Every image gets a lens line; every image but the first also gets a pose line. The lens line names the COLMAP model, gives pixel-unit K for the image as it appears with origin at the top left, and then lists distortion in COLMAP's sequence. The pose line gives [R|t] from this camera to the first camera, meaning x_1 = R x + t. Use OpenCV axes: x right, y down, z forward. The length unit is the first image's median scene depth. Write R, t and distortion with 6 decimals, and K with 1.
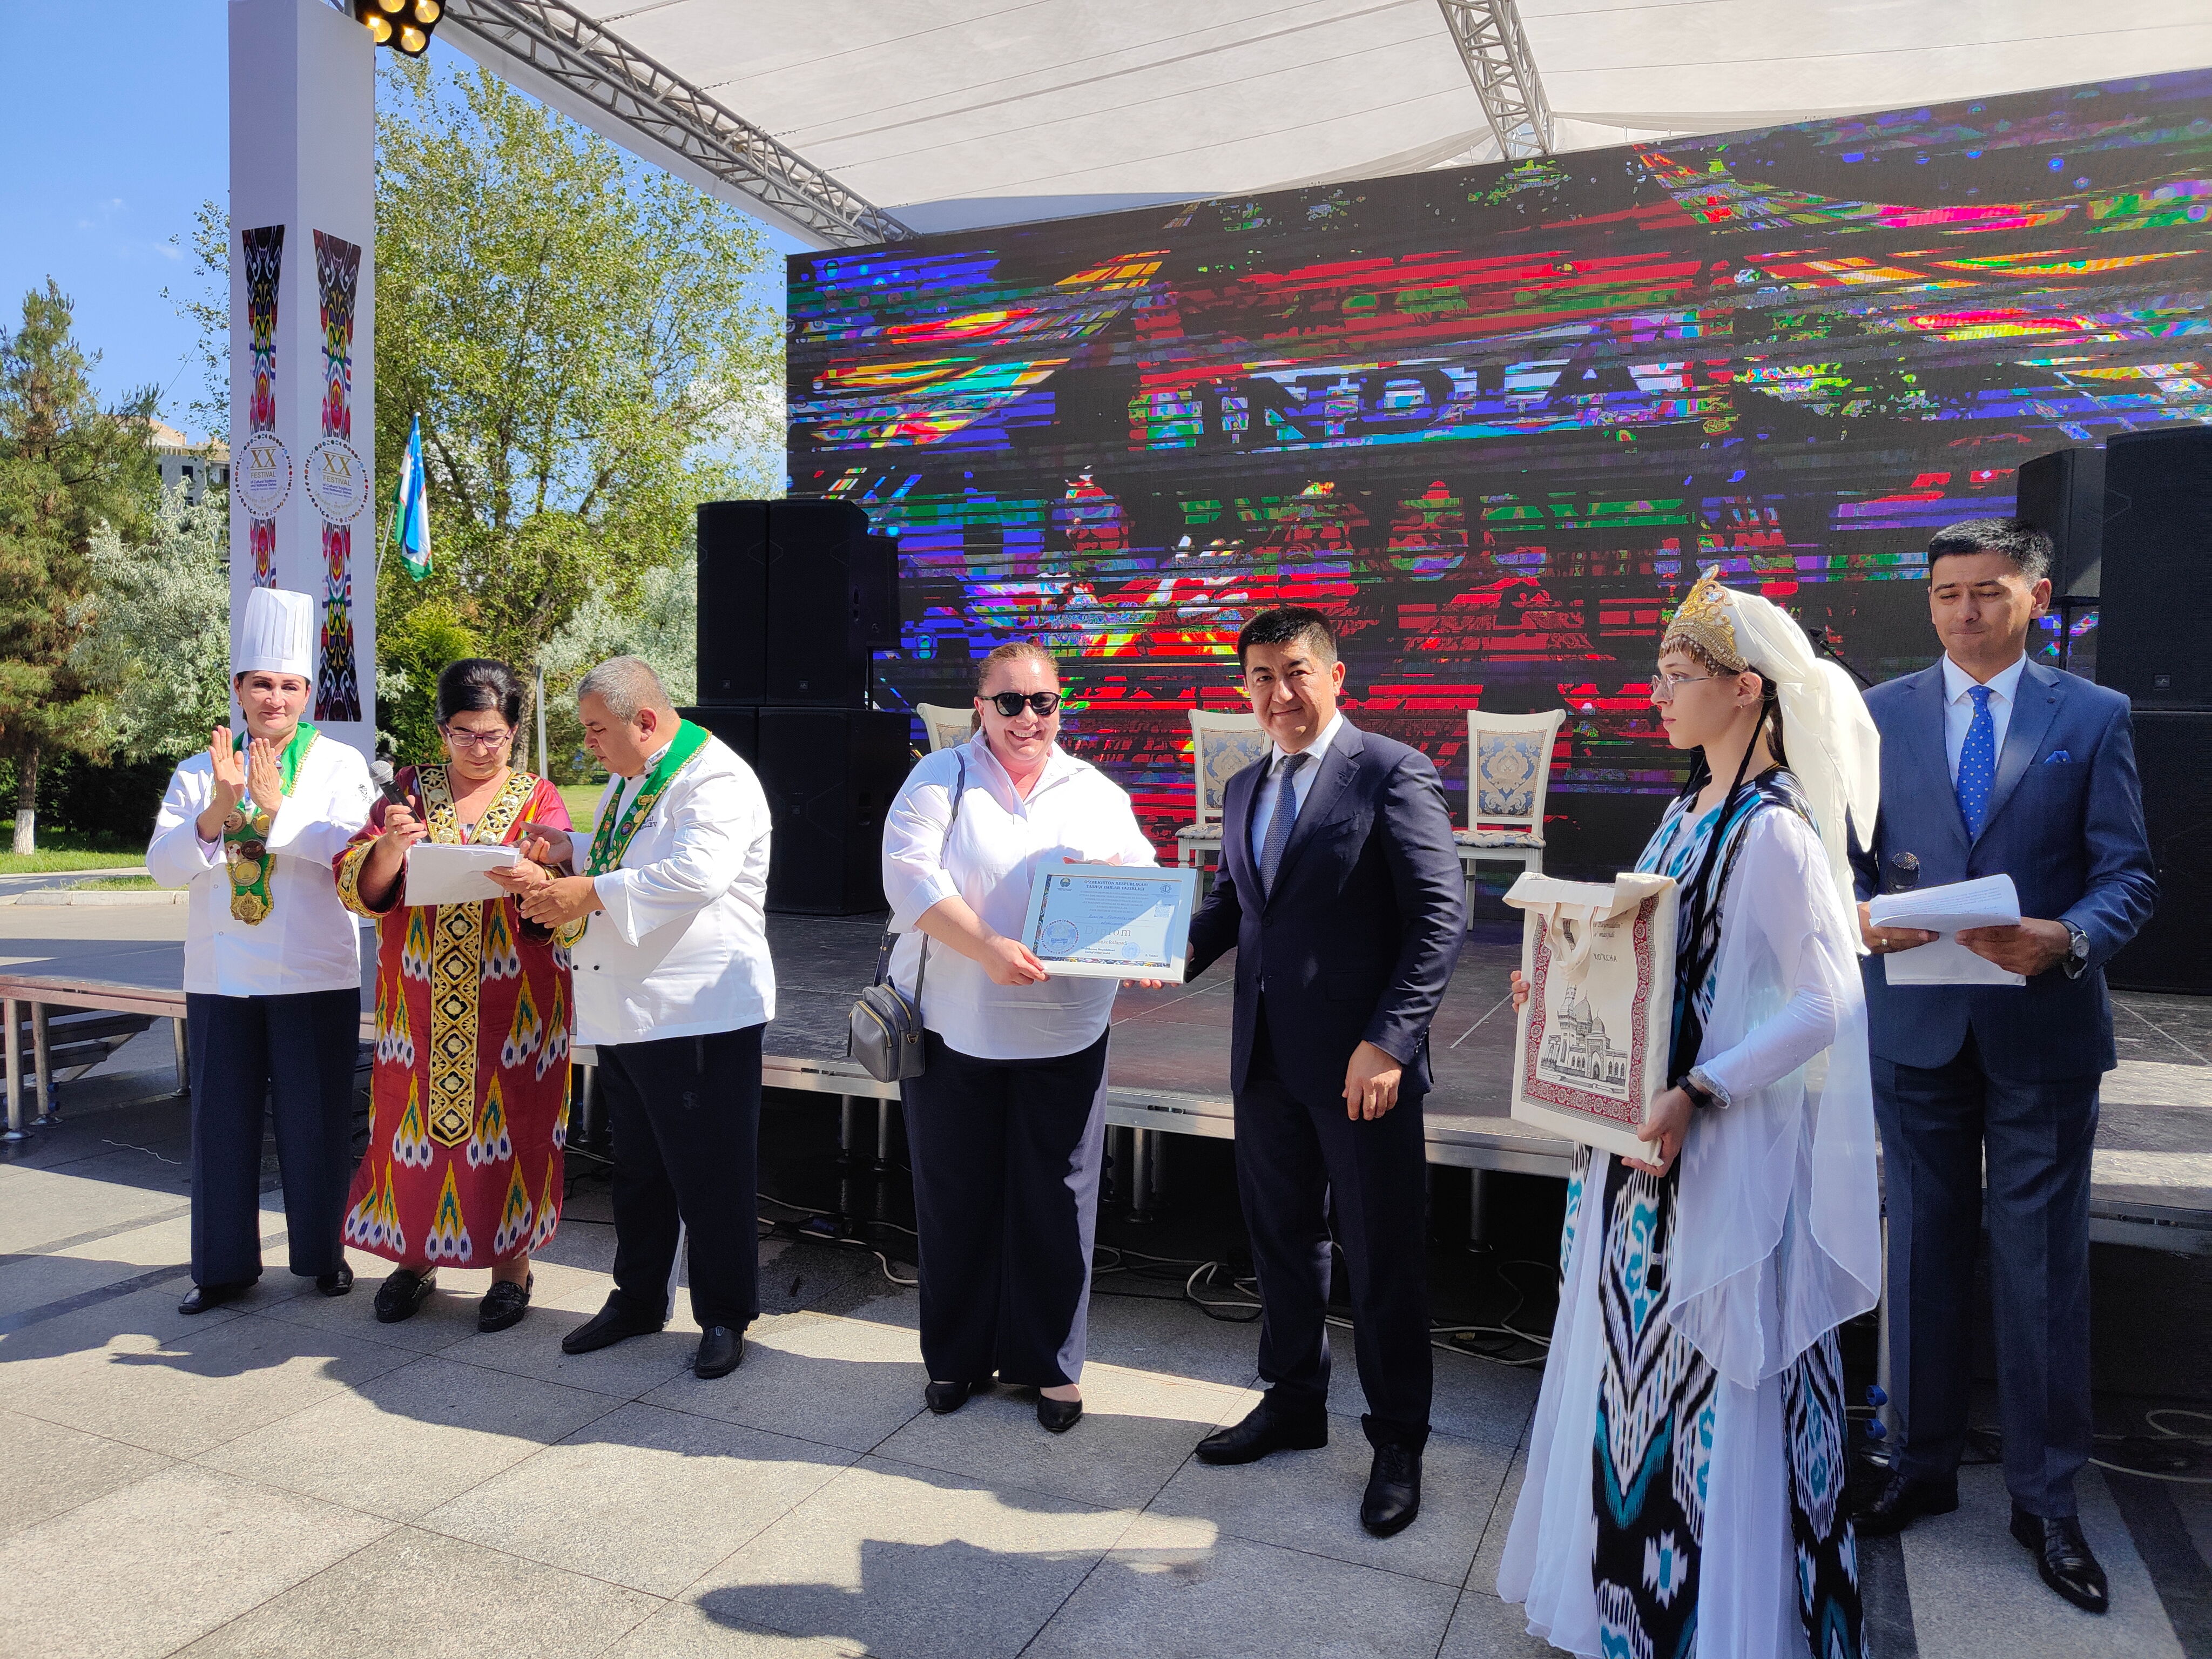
lens RADIAL K [[1520.0, 0, 1104.2], [0, 1520.0, 807.8], [0, 0, 1]] dist [0.000333, 0.004471]
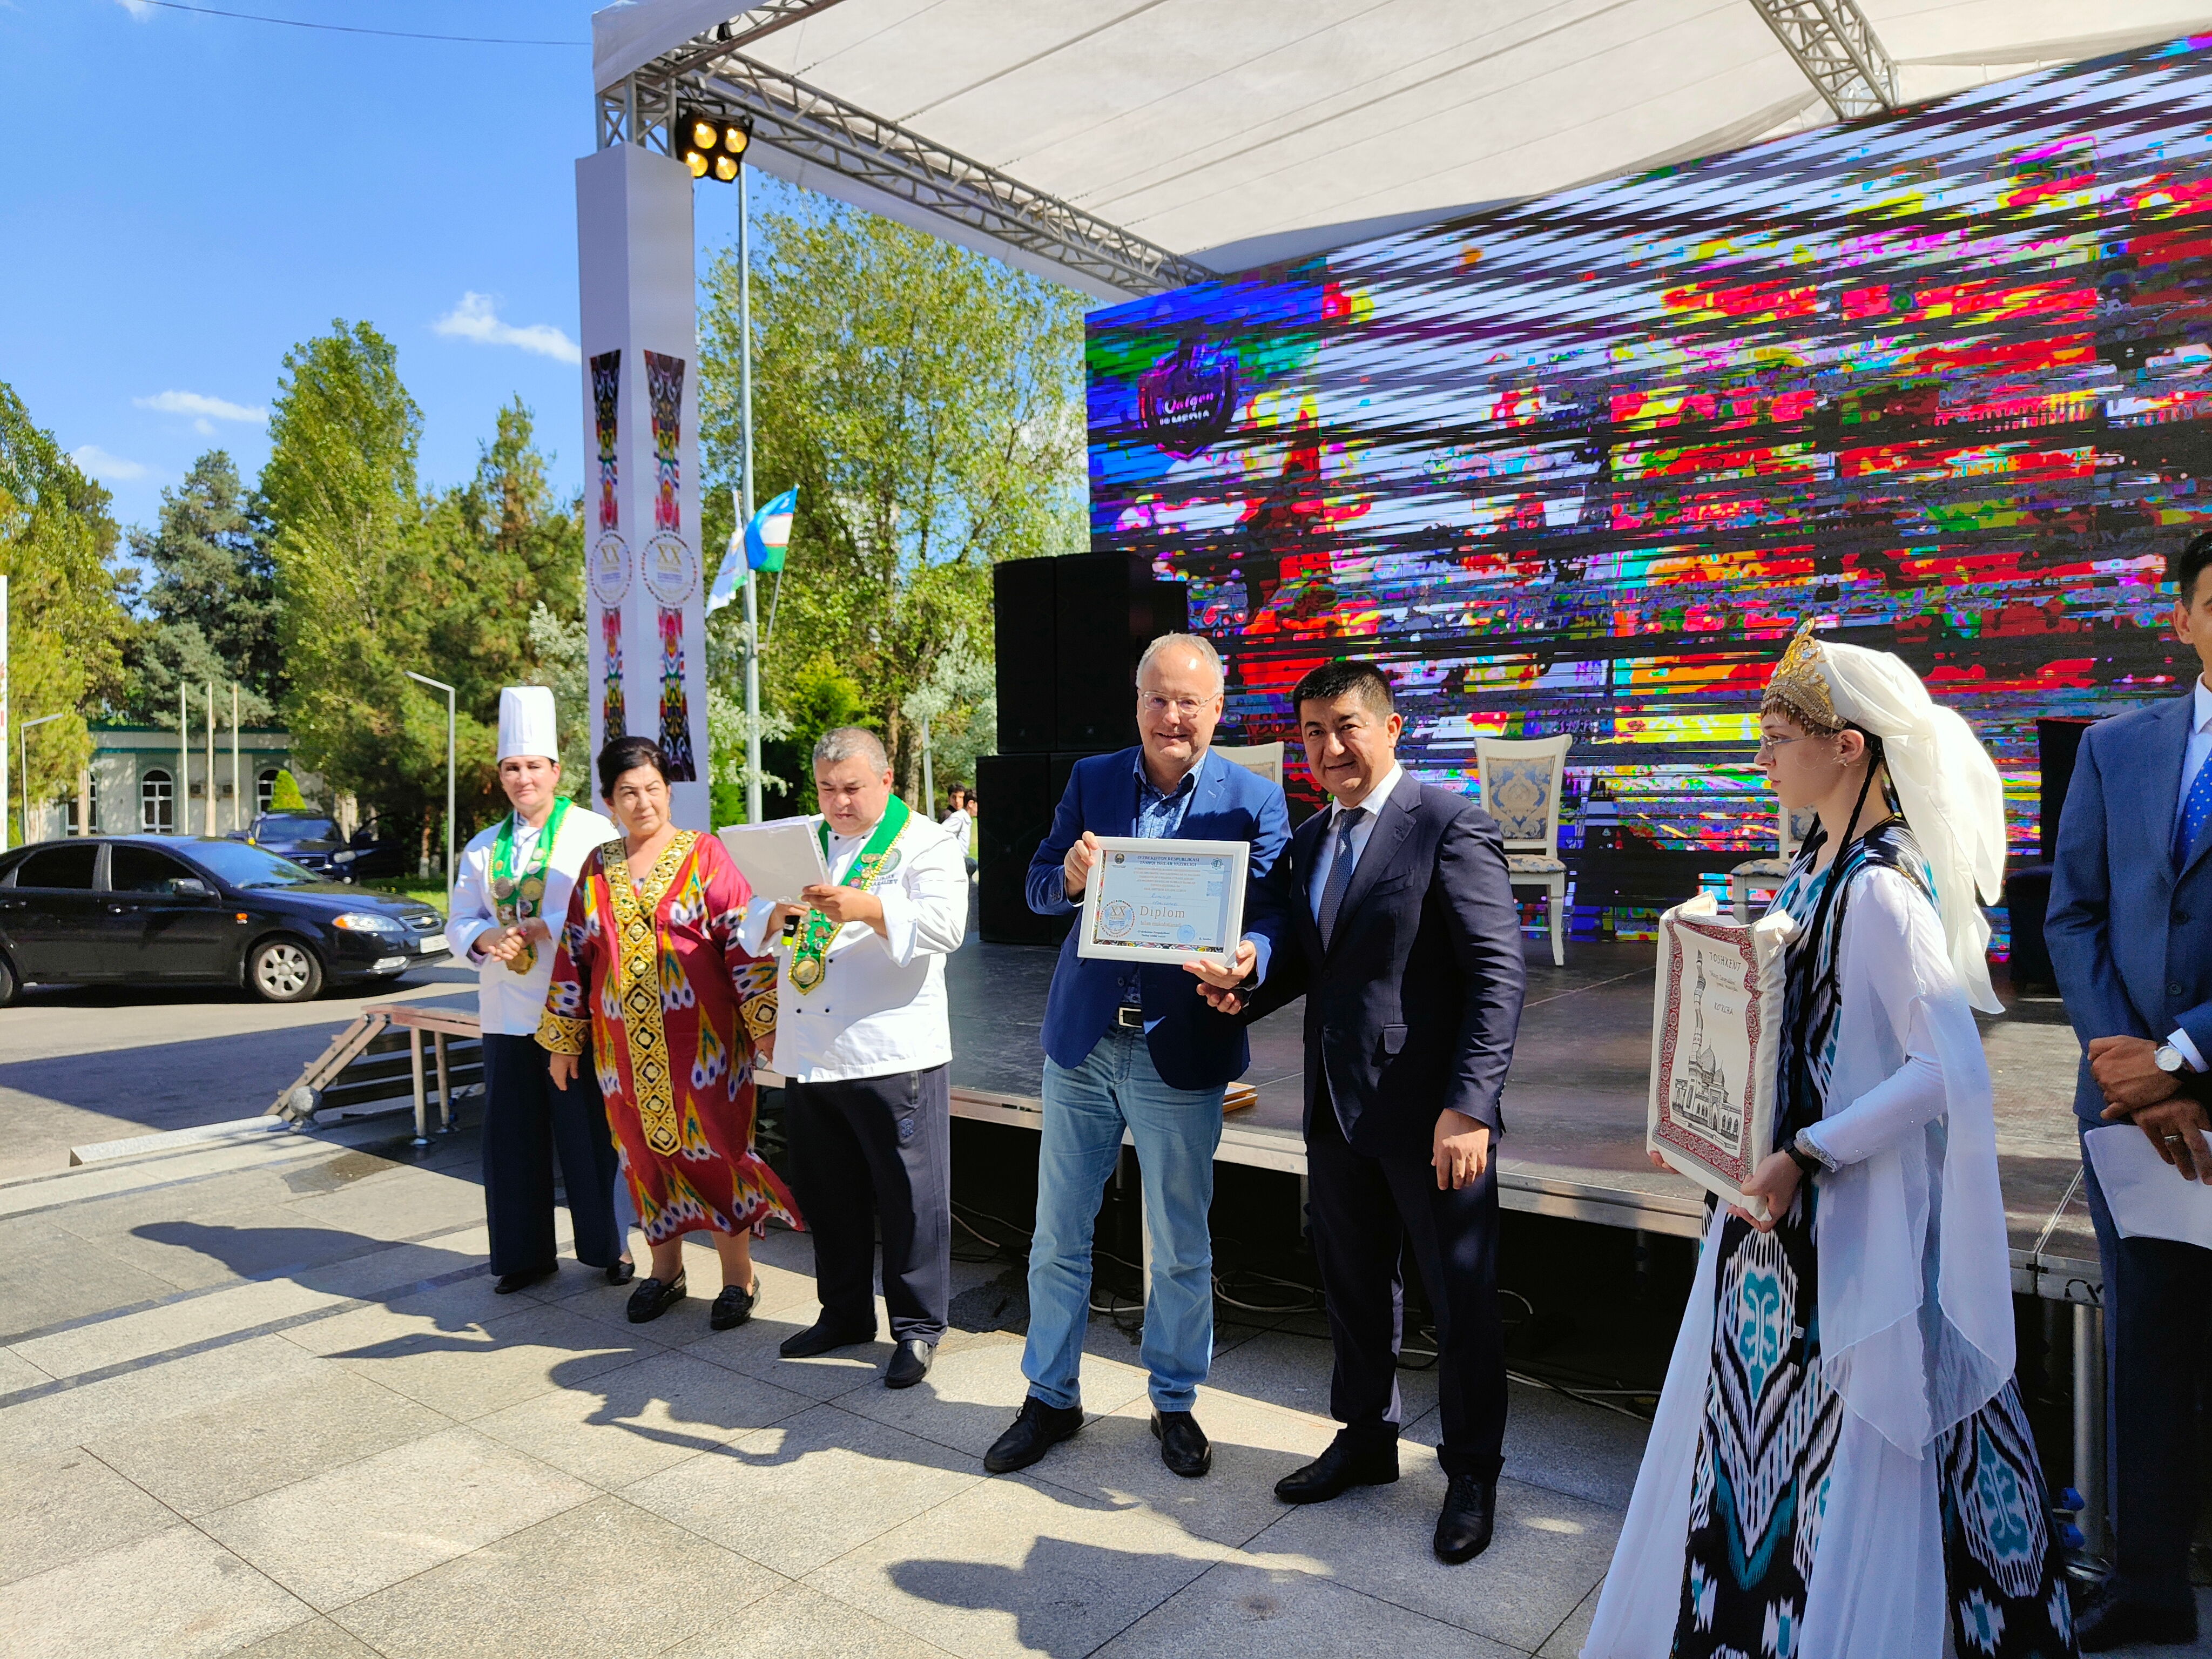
lens RADIAL K [[1520.0, 0, 1094.1], [0, 1520.0, 842.7], [0, 0, 1]] dist [0.000333, 0.004471]
pose [[0.965000, -0.021613, -0.261358, 0.069775], [0.023826, 0.999702, 0.005300, -0.008094], [0.261165, -0.011342, 0.965228, -0.007444]]
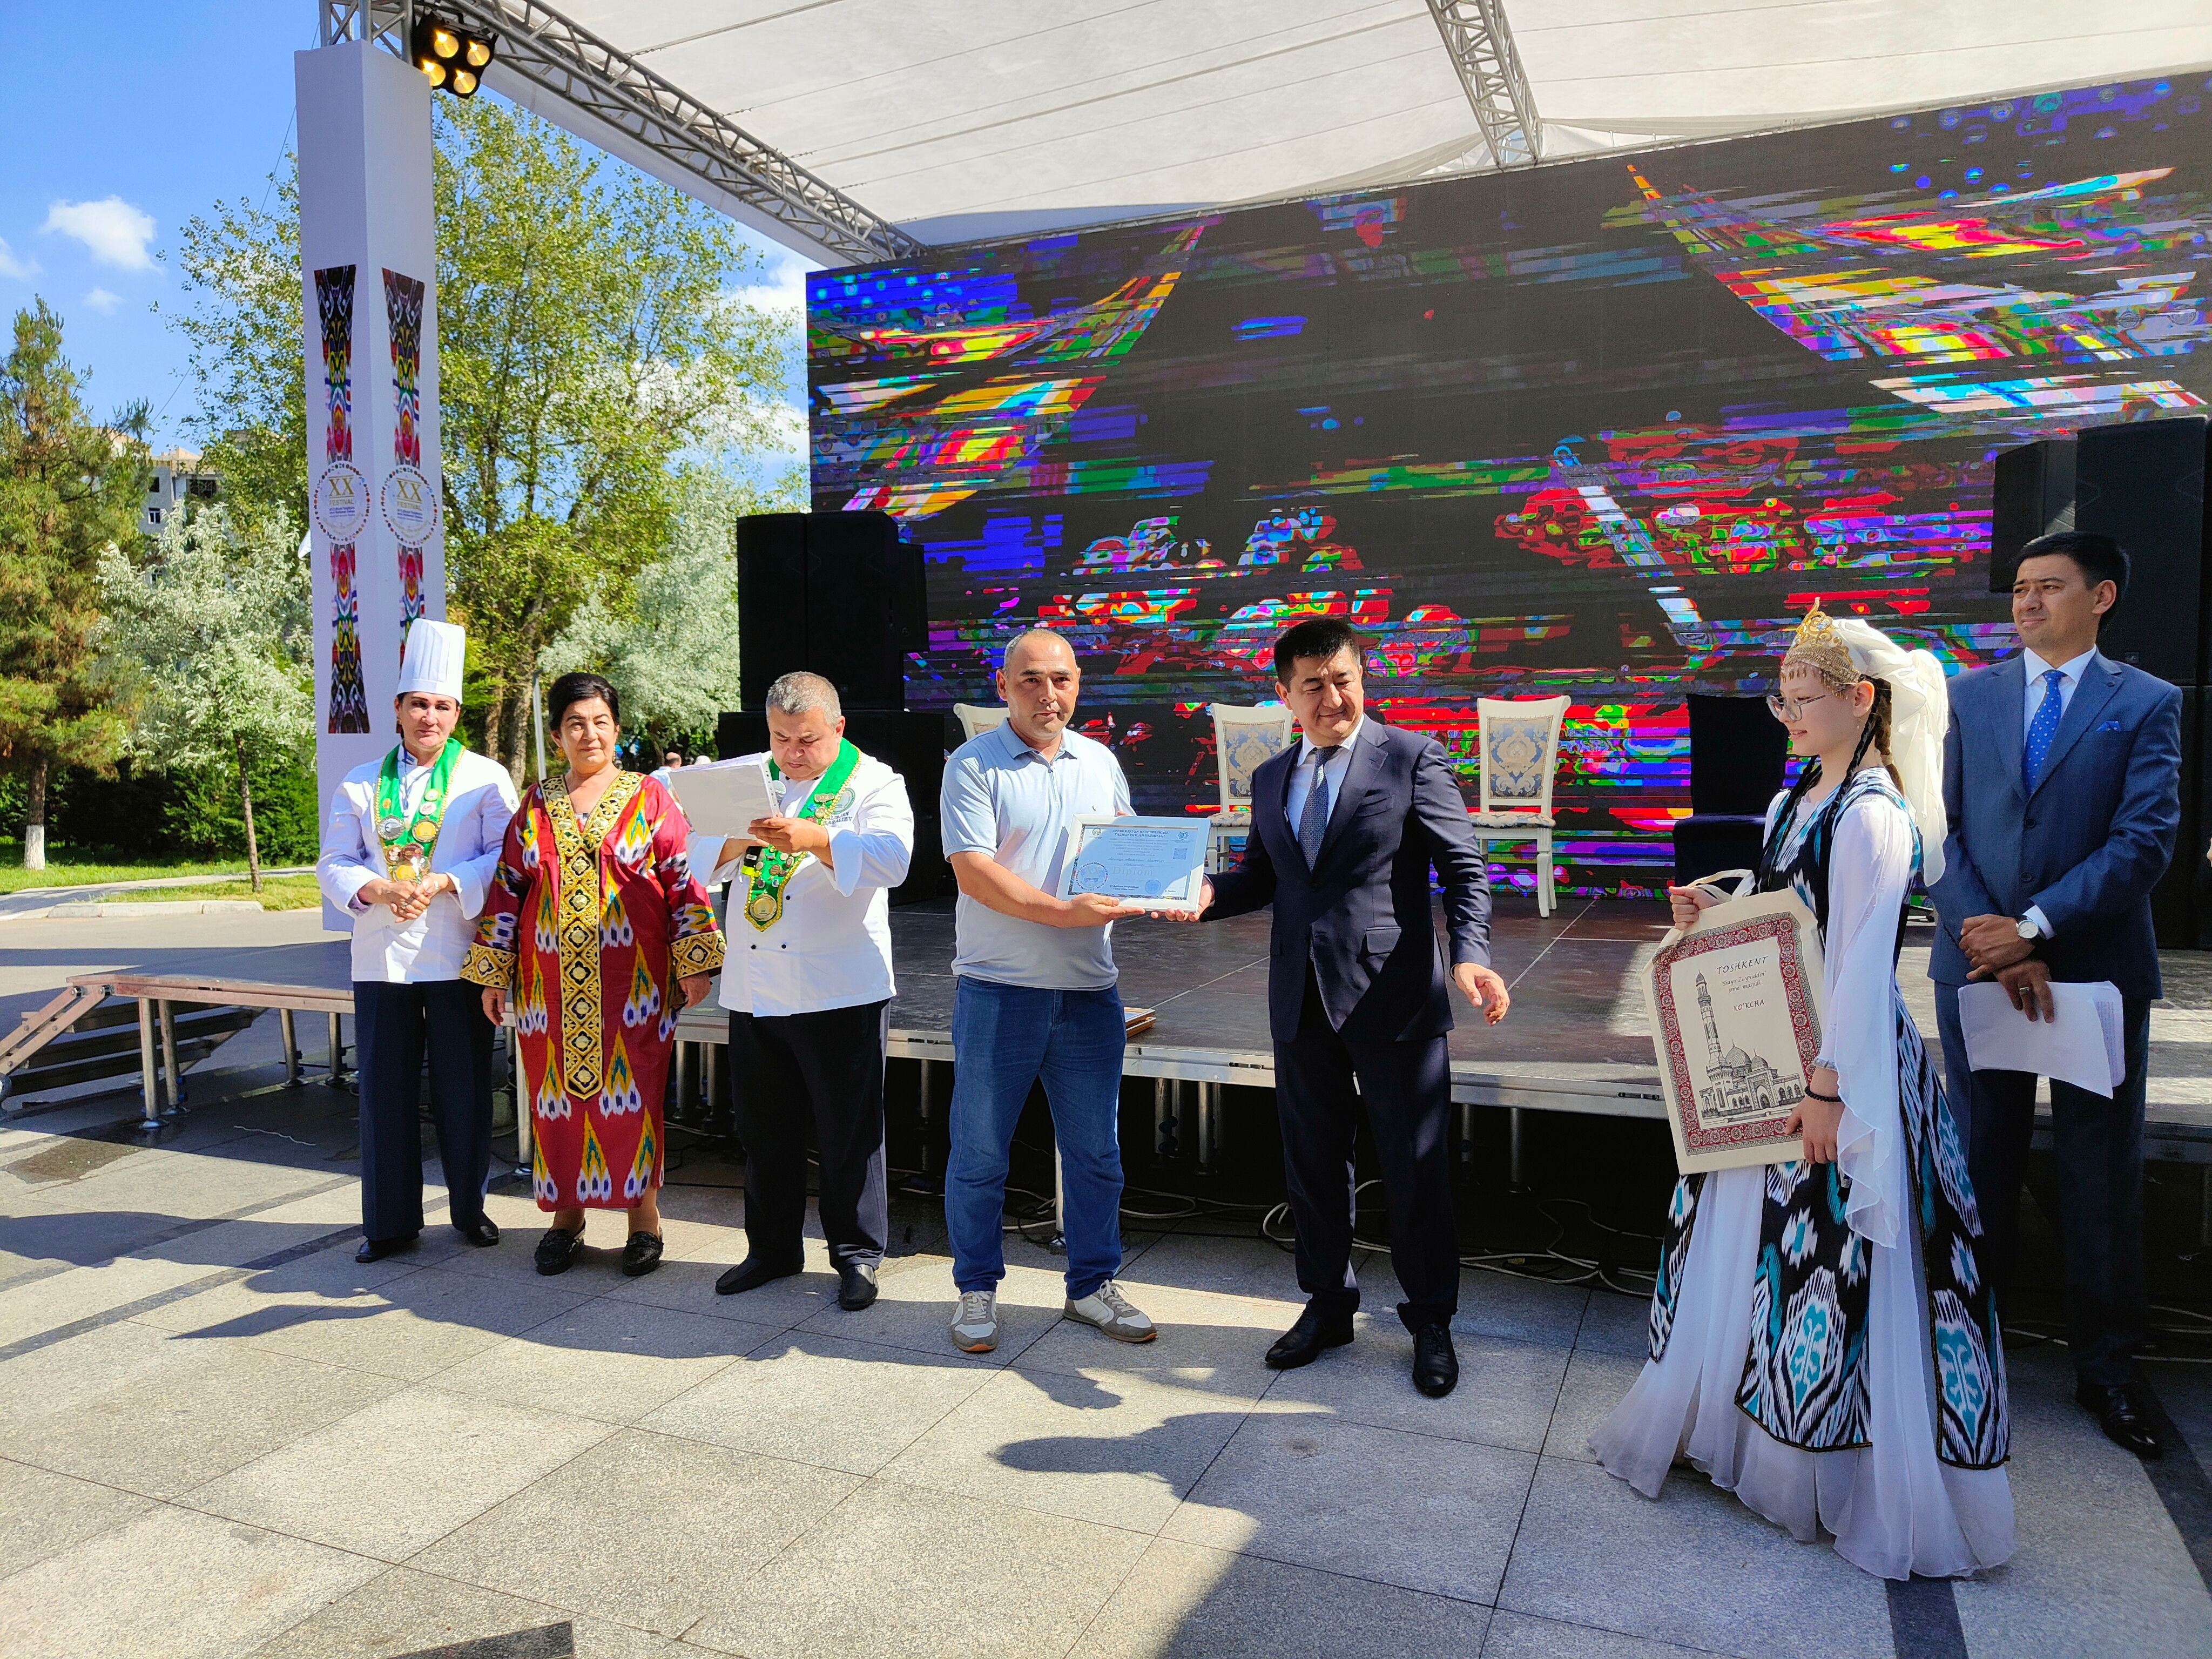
lens RADIAL K [[1520.0, 0, 1088.4], [0, 1520.0, 829.8], [0, 0, 1]] dist [0.000333, 0.004471]
pose [[0.999740, -0.022250, 0.005018, -0.033019], [0.022149, 0.999565, 0.019462, 0.000104], [-0.005449, -0.019345, 0.999798, -0.049894]]
